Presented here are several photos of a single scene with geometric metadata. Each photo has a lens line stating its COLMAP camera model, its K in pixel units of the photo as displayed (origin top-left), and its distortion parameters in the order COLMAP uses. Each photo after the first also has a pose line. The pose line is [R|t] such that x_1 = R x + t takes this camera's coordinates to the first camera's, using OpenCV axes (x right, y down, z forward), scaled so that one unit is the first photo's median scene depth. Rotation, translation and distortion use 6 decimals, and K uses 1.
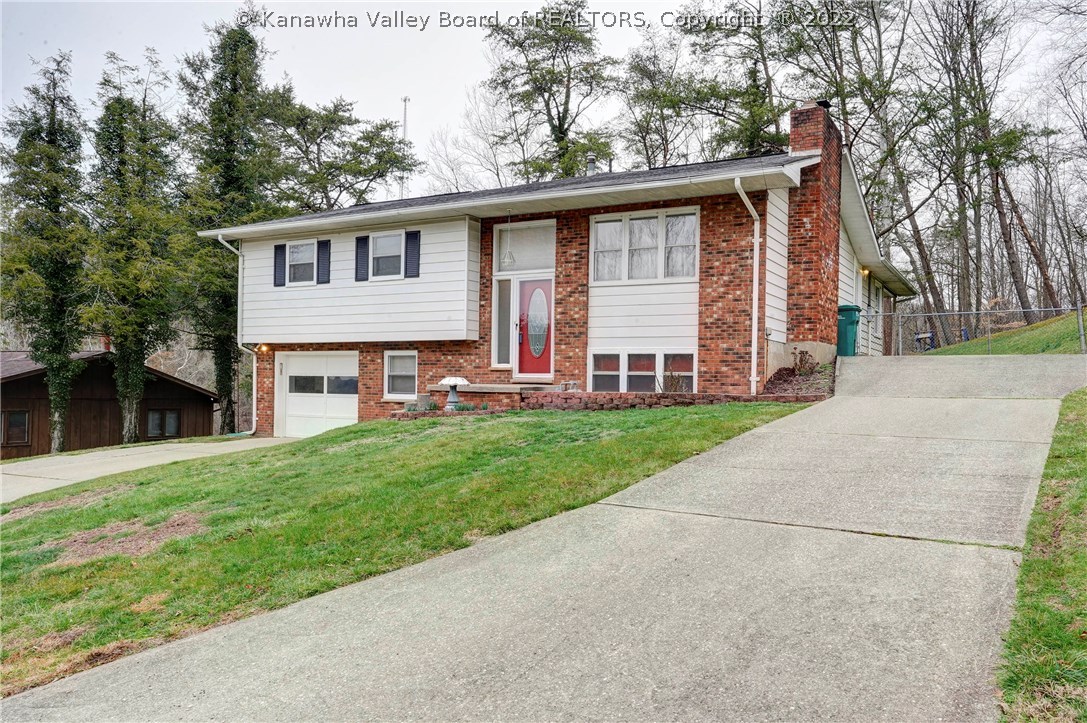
lens RADIAL K [[753.3, 0, 545.1], [0, 753.3, 396.1], [0, 0, 1]] dist [-0.000884, 0.002215]
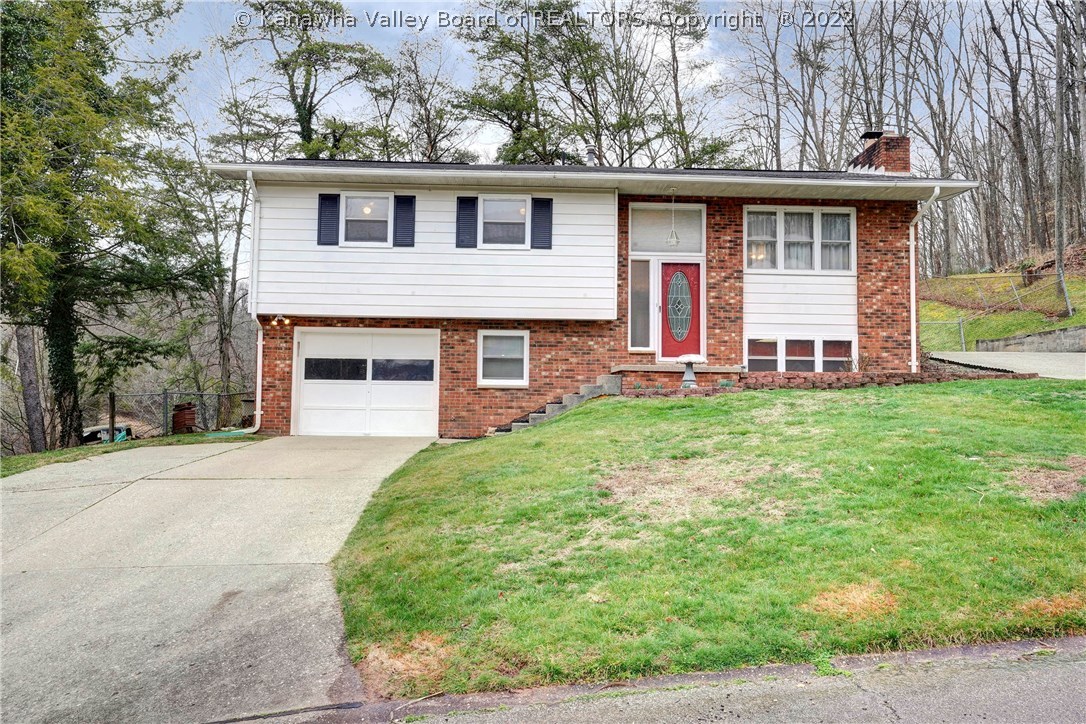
lens RADIAL K [[839.2, 0, 543.0], [0, 839.2, 361.8], [0, 0, 1]] dist [0.022976, 0.002776]
pose [[0.873873, 0.024676, 0.485527, -0.707789], [0.005624, 0.998131, -0.060849, 0.041659], [-0.486121, 0.055905, 0.872101, 0.137931]]
